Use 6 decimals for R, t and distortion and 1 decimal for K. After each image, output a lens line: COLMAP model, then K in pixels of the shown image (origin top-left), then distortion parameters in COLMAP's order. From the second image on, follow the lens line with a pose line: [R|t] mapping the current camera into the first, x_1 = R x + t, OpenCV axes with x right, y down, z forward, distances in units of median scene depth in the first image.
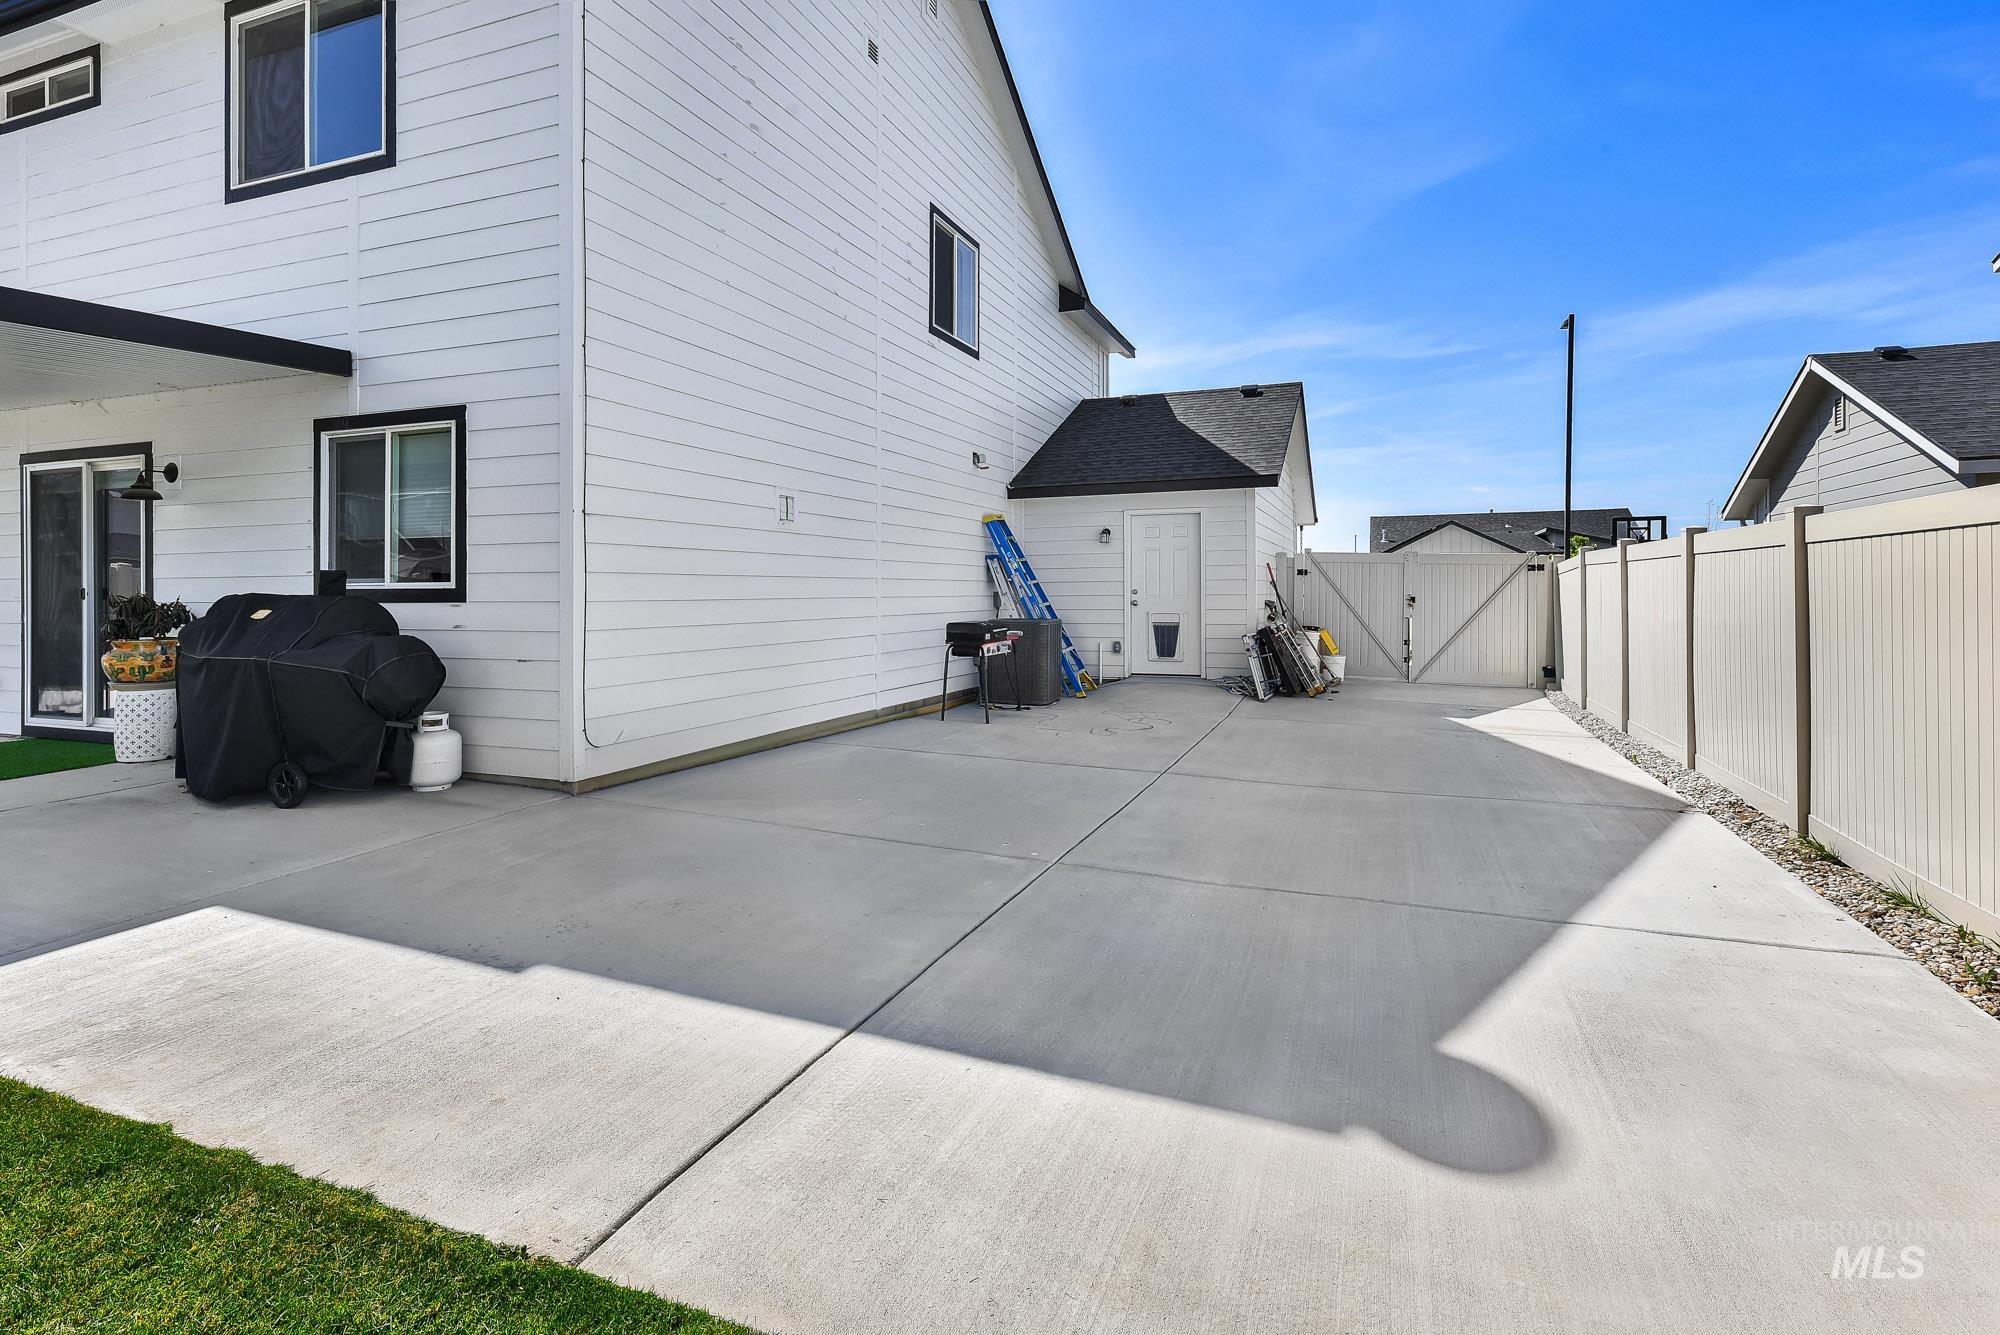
lens RADIAL K [[960.5, 0, 998.1], [0, 960.5, 603.8], [0, 0, 1]] dist [0.024159, 0.001633]
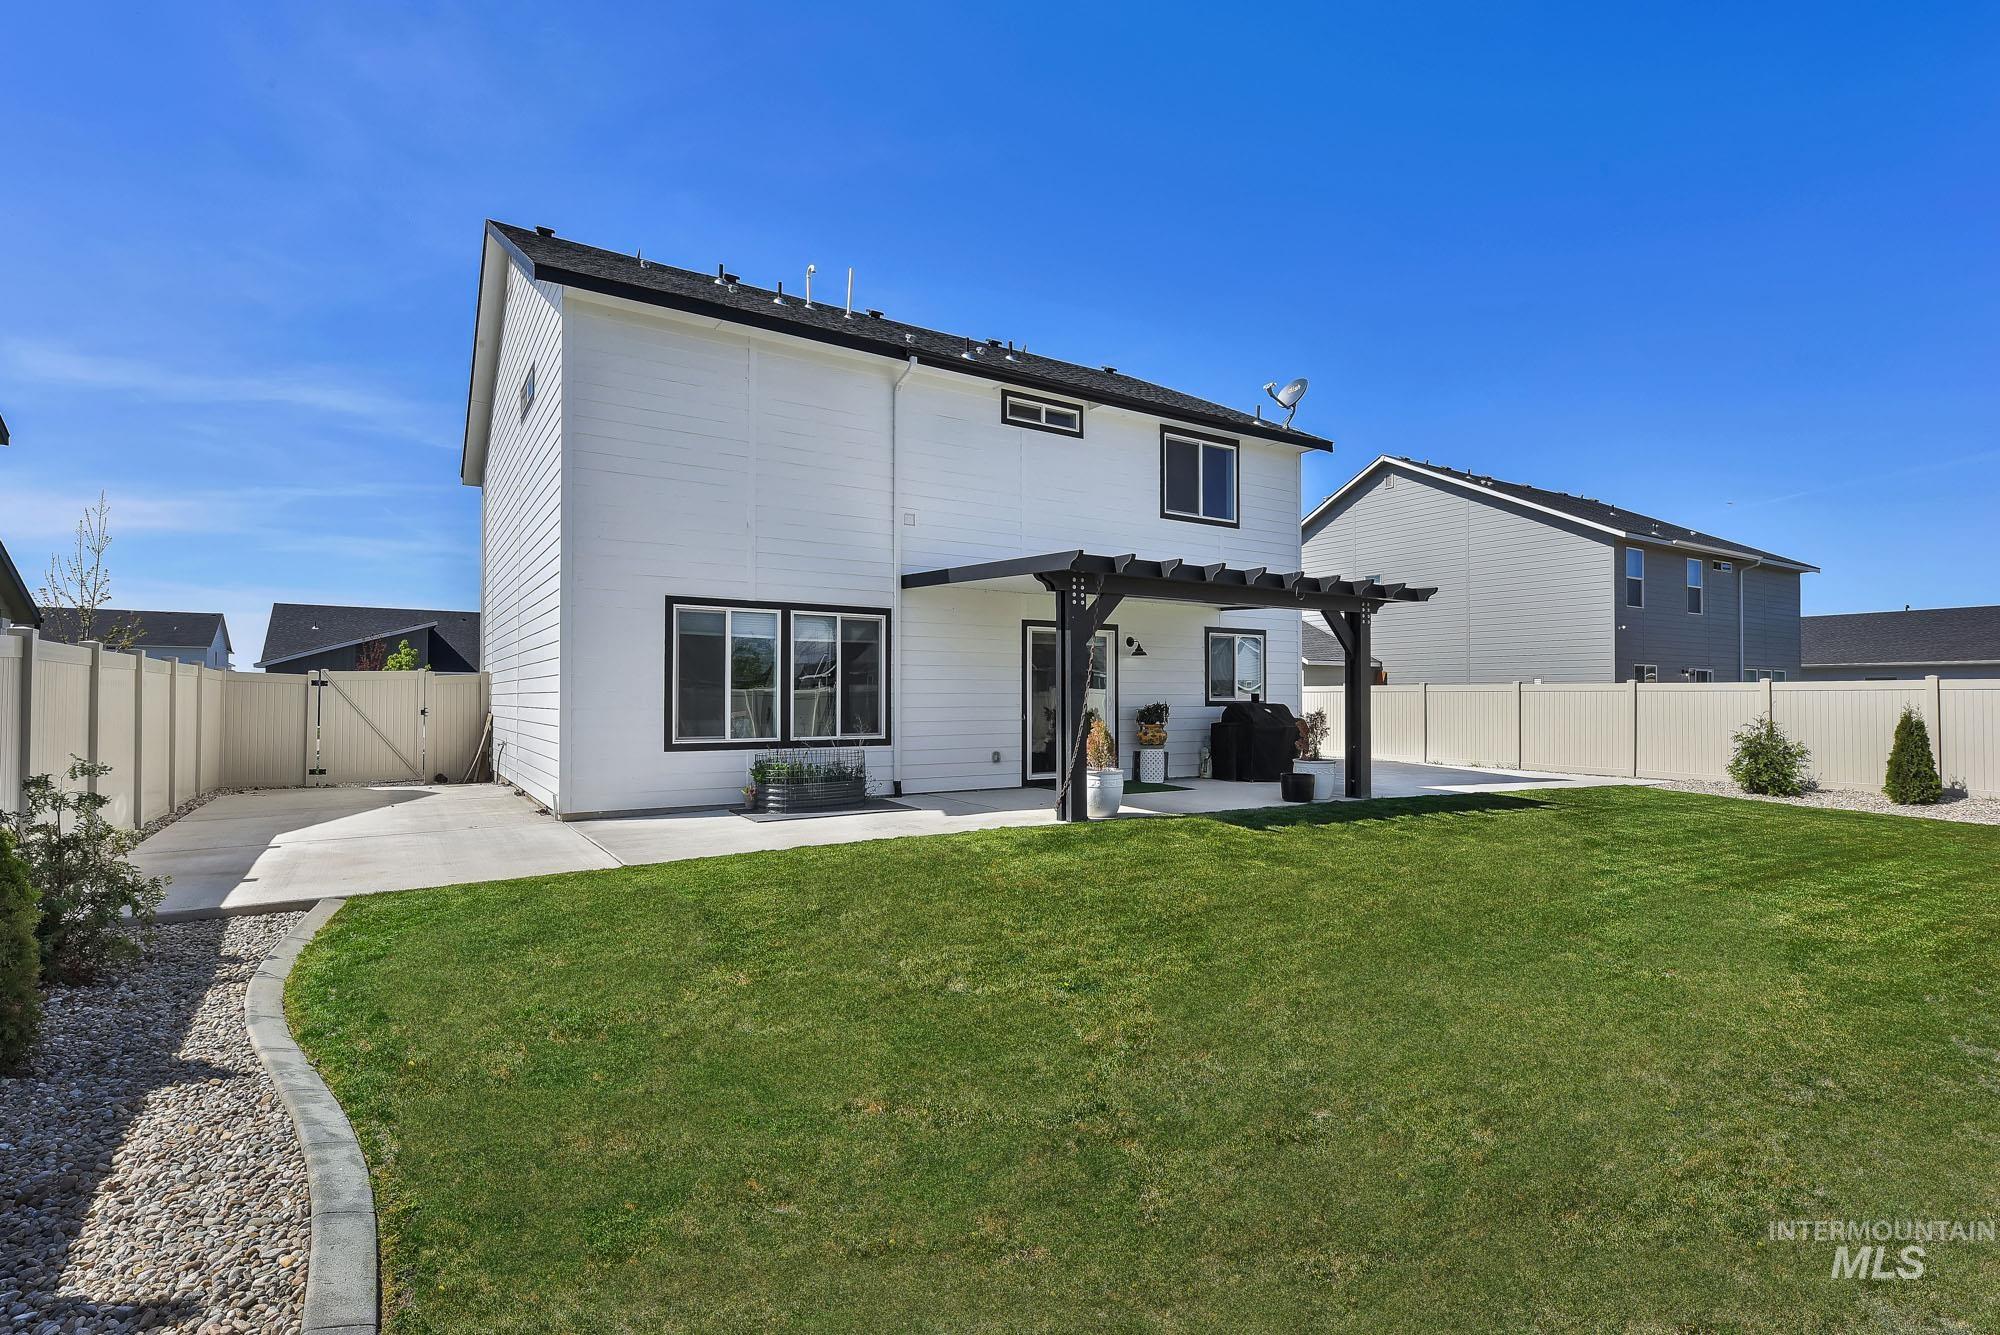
lens RADIAL K [[960.5, 0, 995.0], [0, 960.5, 687.4], [0, 0, 1]] dist [0.024159, 0.001633]
pose [[0.572552, 0.014760, 0.819736, -1.589675], [0.005398, 0.999748, -0.021772, 0.000246], [-0.819851, 0.016890, 0.572328, 0.066386]]
